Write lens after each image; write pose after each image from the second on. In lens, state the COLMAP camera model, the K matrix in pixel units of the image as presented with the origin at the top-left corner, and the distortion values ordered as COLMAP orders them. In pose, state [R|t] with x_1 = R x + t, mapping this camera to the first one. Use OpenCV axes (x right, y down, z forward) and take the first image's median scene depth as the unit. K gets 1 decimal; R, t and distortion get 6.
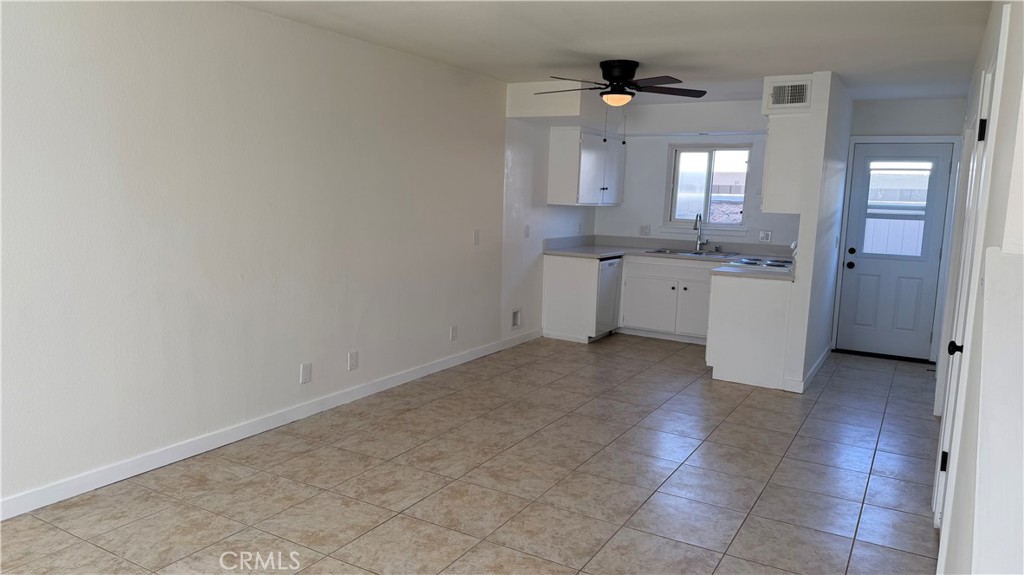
lens RADIAL K [[709.7, 0, 513.5], [0, 709.7, 288.4], [0, 0, 1]] dist [0.132433, -0.251510]
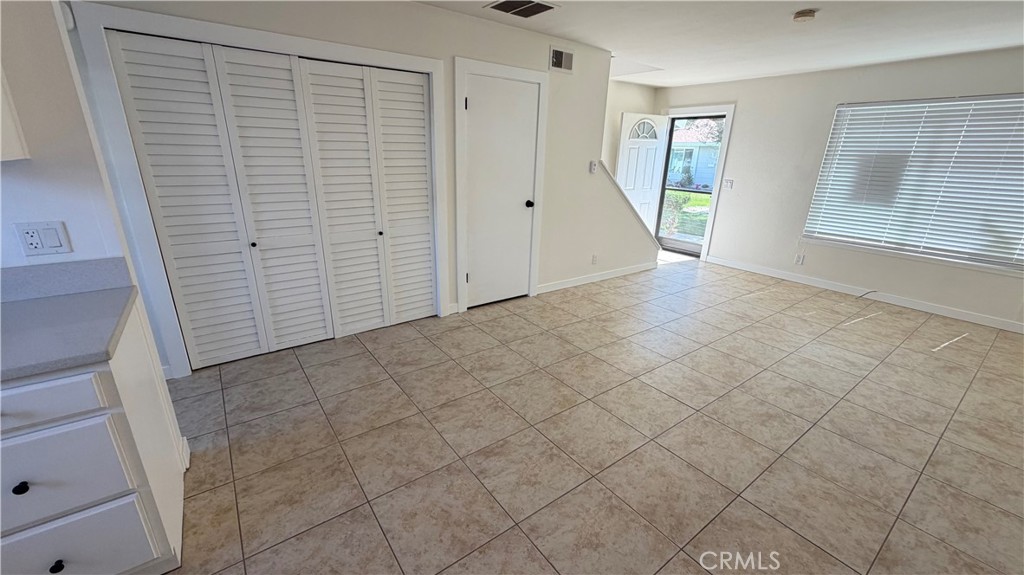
lens RADIAL K [[406.4, 0, 508.6], [0, 406.4, 287.6], [0, 0, 1]] dist [-0.001201, -0.000193]
pose [[-0.913618, -0.180919, 0.364103, 0.051020], [-0.001276, 0.896810, 0.442413, -0.186395], [-0.406572, 0.403732, -0.819573, 1.459337]]
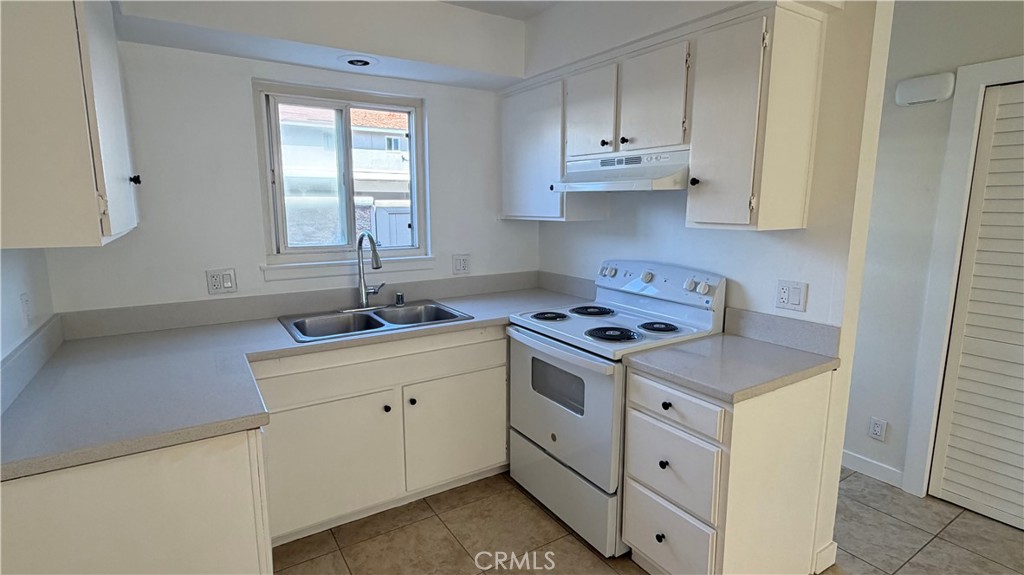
lens RADIAL K [[502.7, 0, 512.0], [0, 502.7, 287.5], [0, 0, 1]] dist [-0.002884, -0.000609]
pose [[0.453103, -0.179636, 0.873171, 0.000699], [0.133310, 0.982127, 0.132875, -0.178656], [-0.881434, 0.056196, 0.468952, 1.329239]]
